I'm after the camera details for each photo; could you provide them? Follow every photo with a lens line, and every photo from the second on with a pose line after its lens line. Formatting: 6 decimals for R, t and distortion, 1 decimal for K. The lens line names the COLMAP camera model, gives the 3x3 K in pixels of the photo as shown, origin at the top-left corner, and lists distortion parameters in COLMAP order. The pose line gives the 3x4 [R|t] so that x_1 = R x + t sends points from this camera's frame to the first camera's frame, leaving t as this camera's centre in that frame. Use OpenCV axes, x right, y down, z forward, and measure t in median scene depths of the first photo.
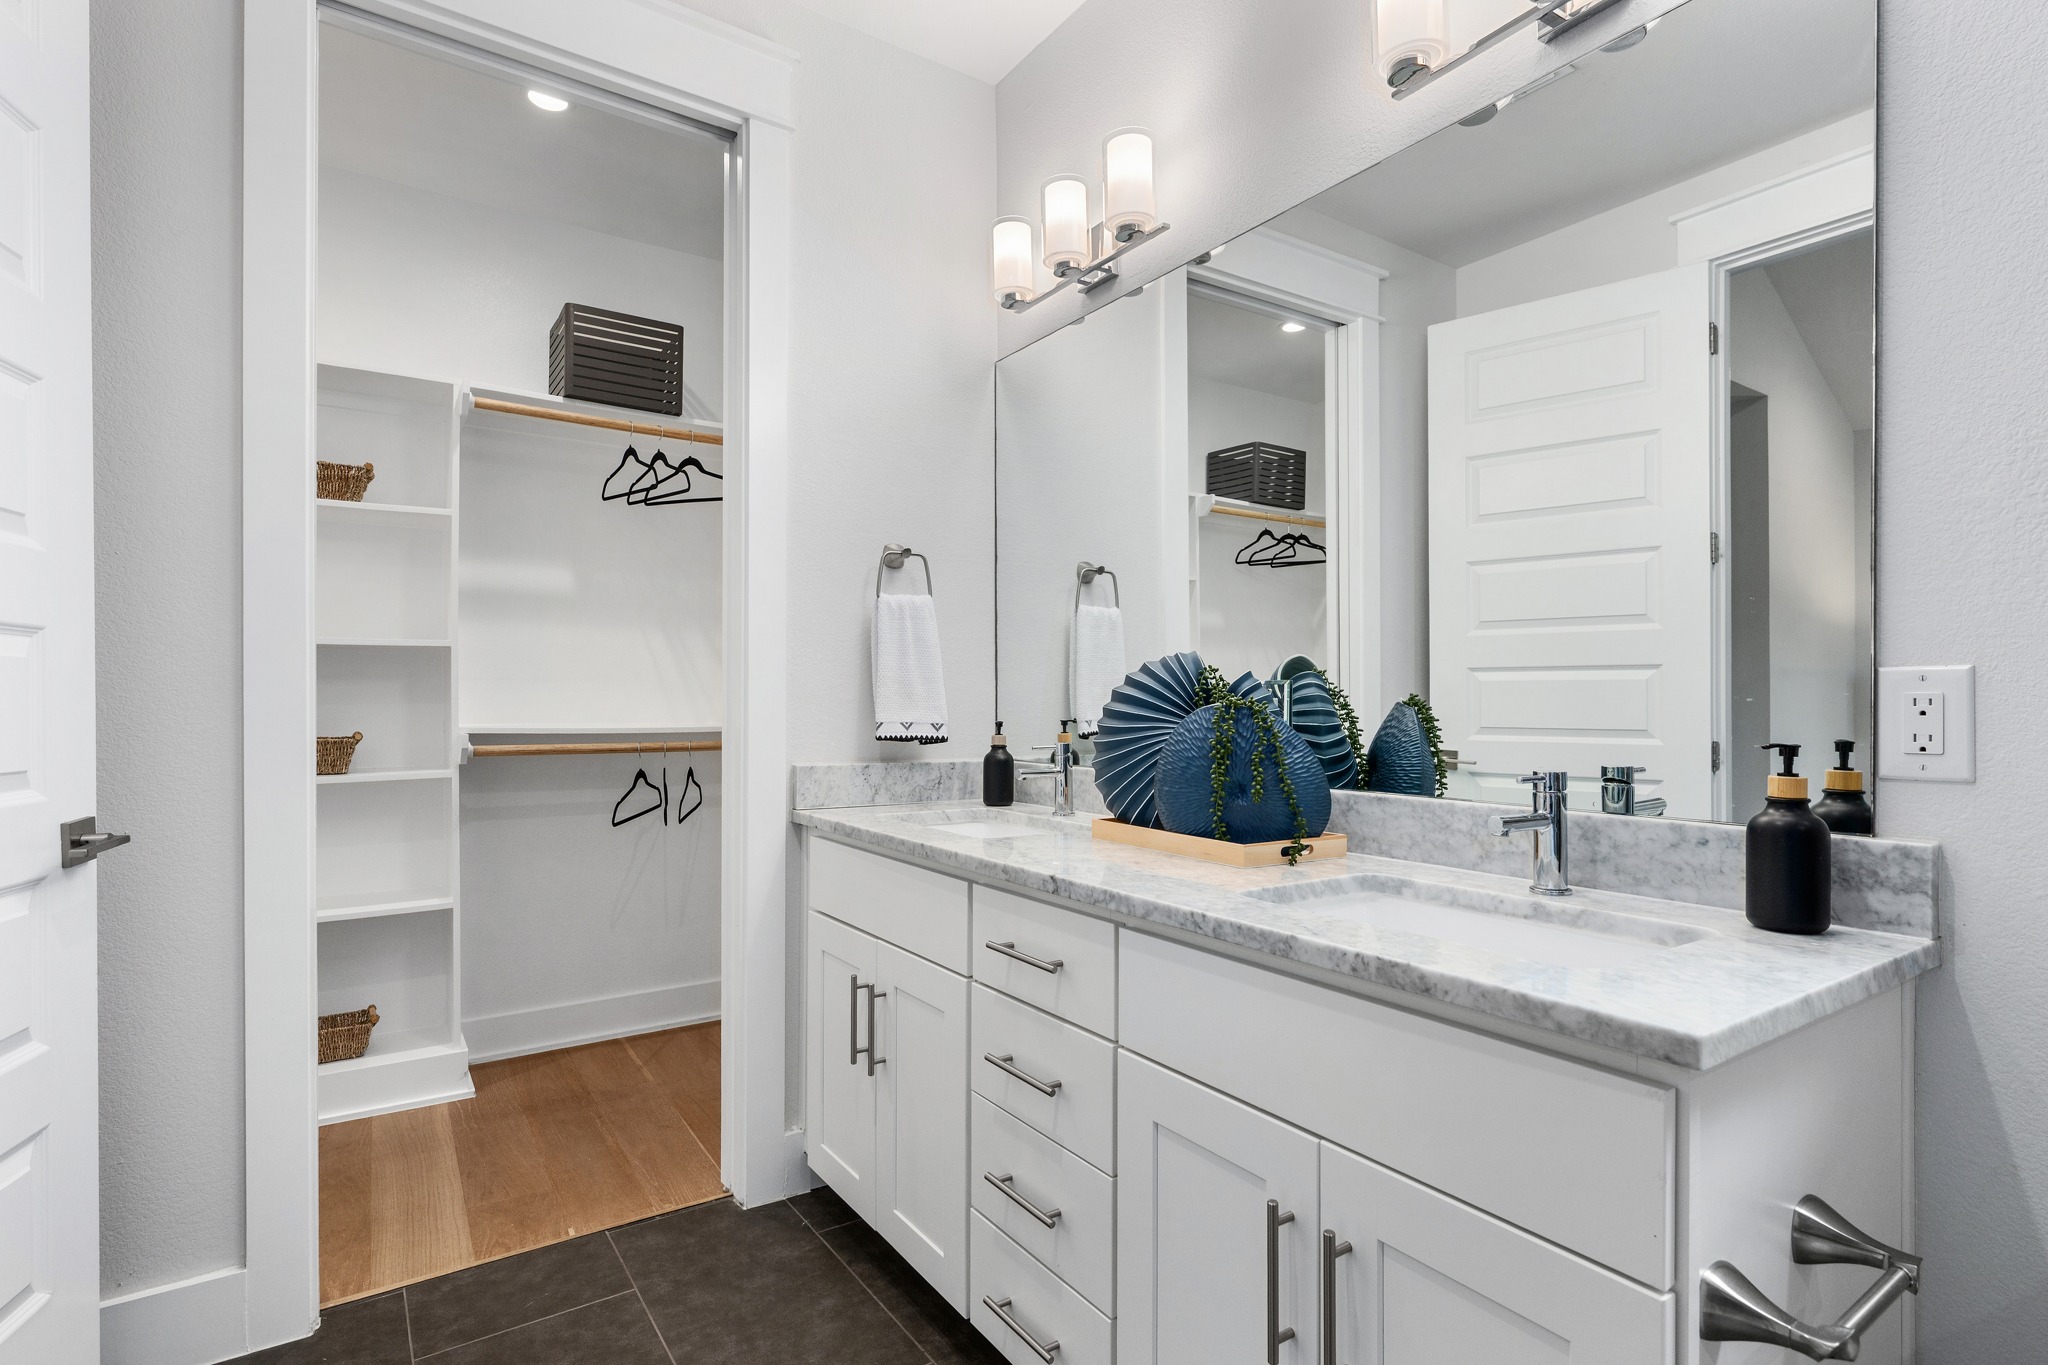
lens RADIAL K [[803.2, 0, 1031.6], [0, 803.2, 691.2], [0, 0, 1]] dist [-0.001389, -0.000117]
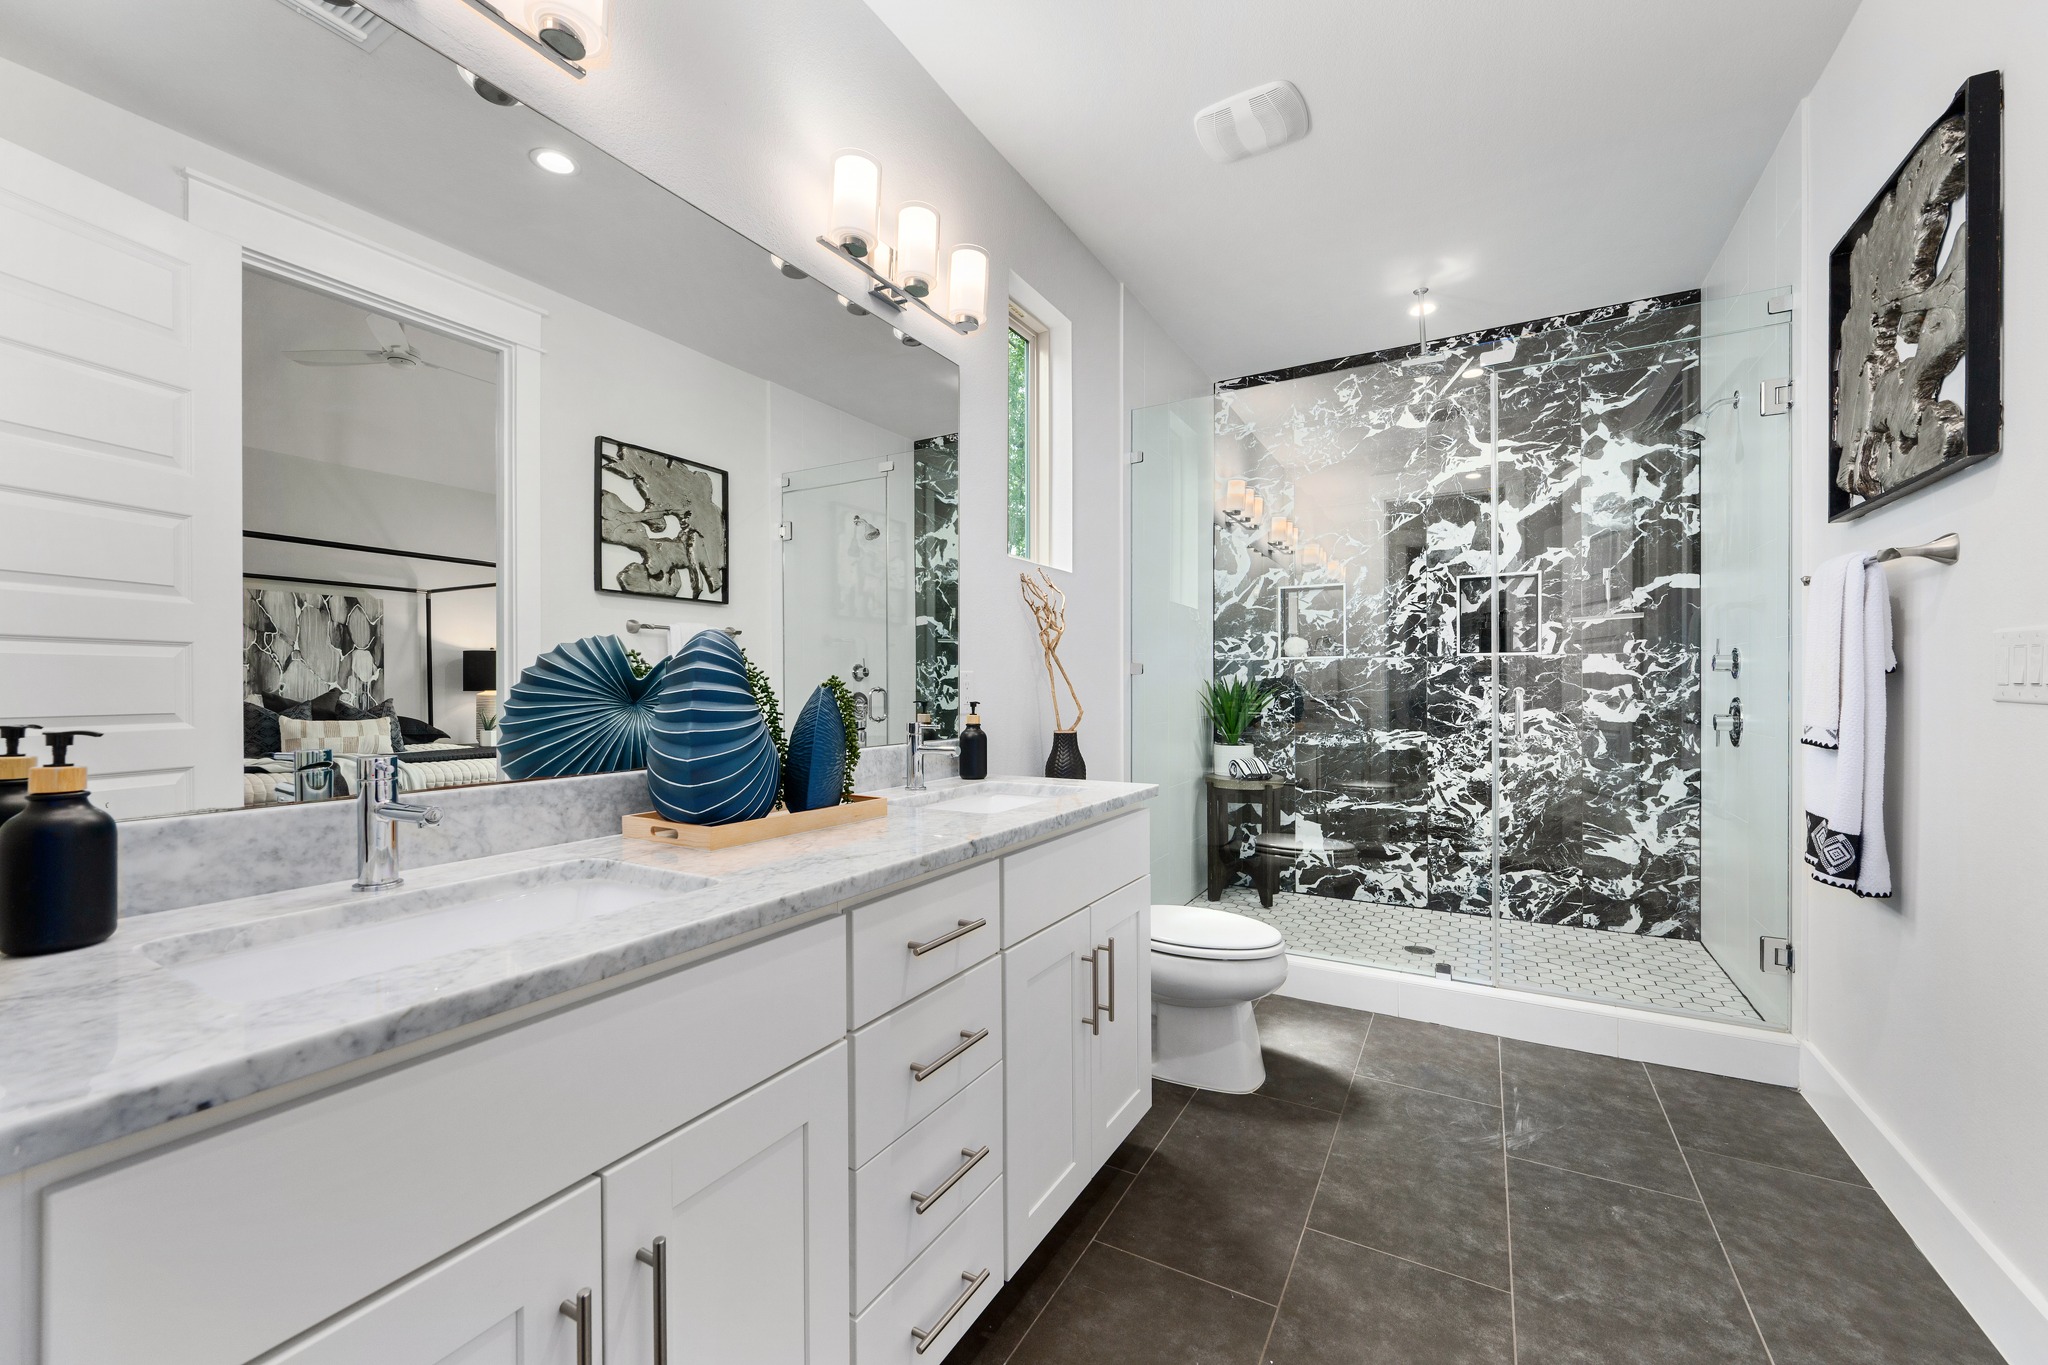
lens RADIAL K [[803.2, 0, 1031.6], [0, 803.2, 691.2], [0, 0, 1]] dist [-0.001389, -0.000117]
pose [[-0.348295, -0.002320, 0.937382, -0.911028], [-0.006957, 0.999976, -0.000110, 0.022544], [-0.937359, -0.006559, -0.348302, 1.158046]]
